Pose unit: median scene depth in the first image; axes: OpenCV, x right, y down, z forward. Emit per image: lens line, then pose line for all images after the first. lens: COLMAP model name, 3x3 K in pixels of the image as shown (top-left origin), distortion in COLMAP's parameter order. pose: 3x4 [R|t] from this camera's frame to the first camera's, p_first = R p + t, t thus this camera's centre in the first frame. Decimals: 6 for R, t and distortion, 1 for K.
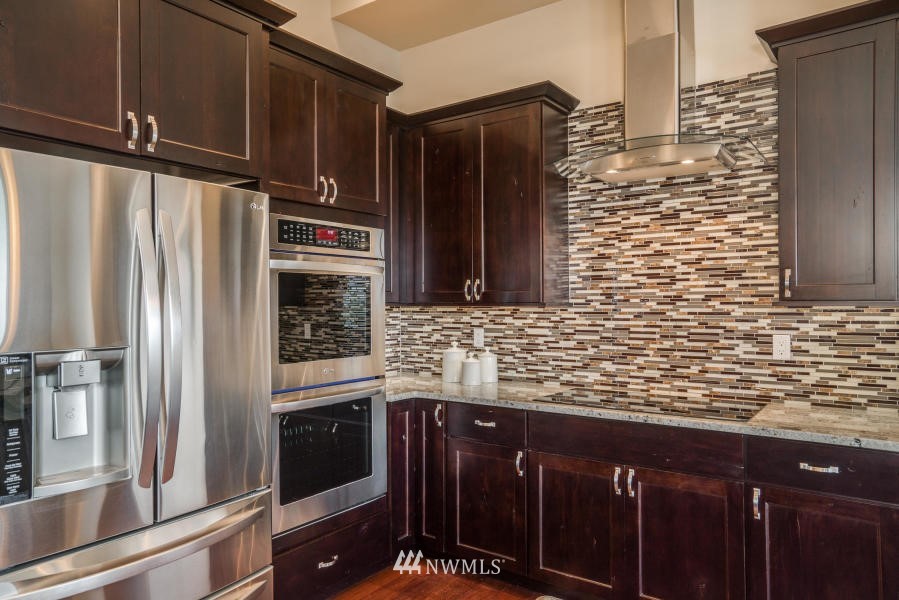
lens RADIAL K [[557.6, 0, 447.7], [0, 557.6, 300.9], [0, 0, 1]] dist [-0.010423, -0.001255]
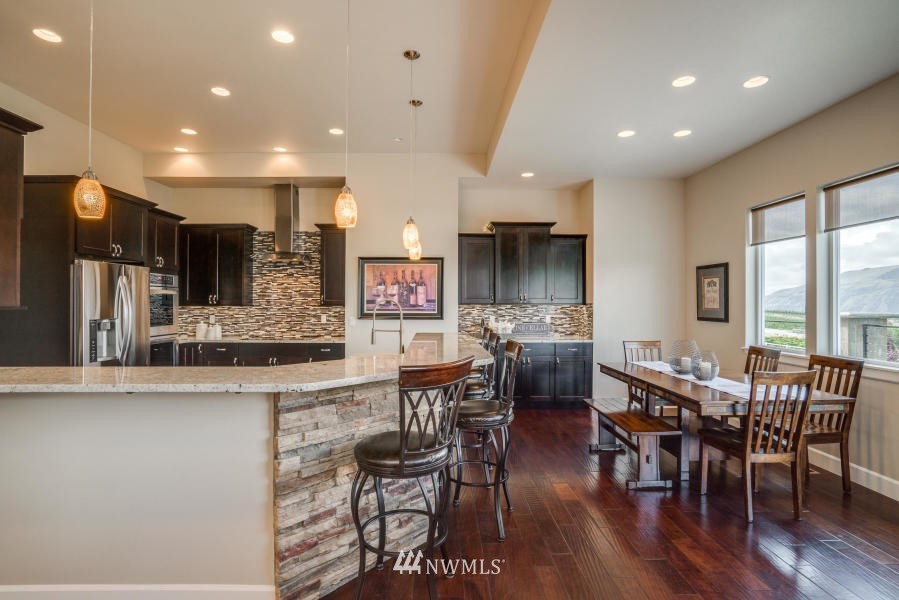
lens RADIAL K [[503.4, 0, 447.3], [0, 503.4, 297.6], [0, 0, 1]] dist [-0.004050, 0.000087]
pose [[0.815313, 0.011995, 0.578896, -0.423454], [-0.008799, 0.999927, -0.008328, -0.019337], [-0.578953, 0.001696, 0.815359, -1.518001]]
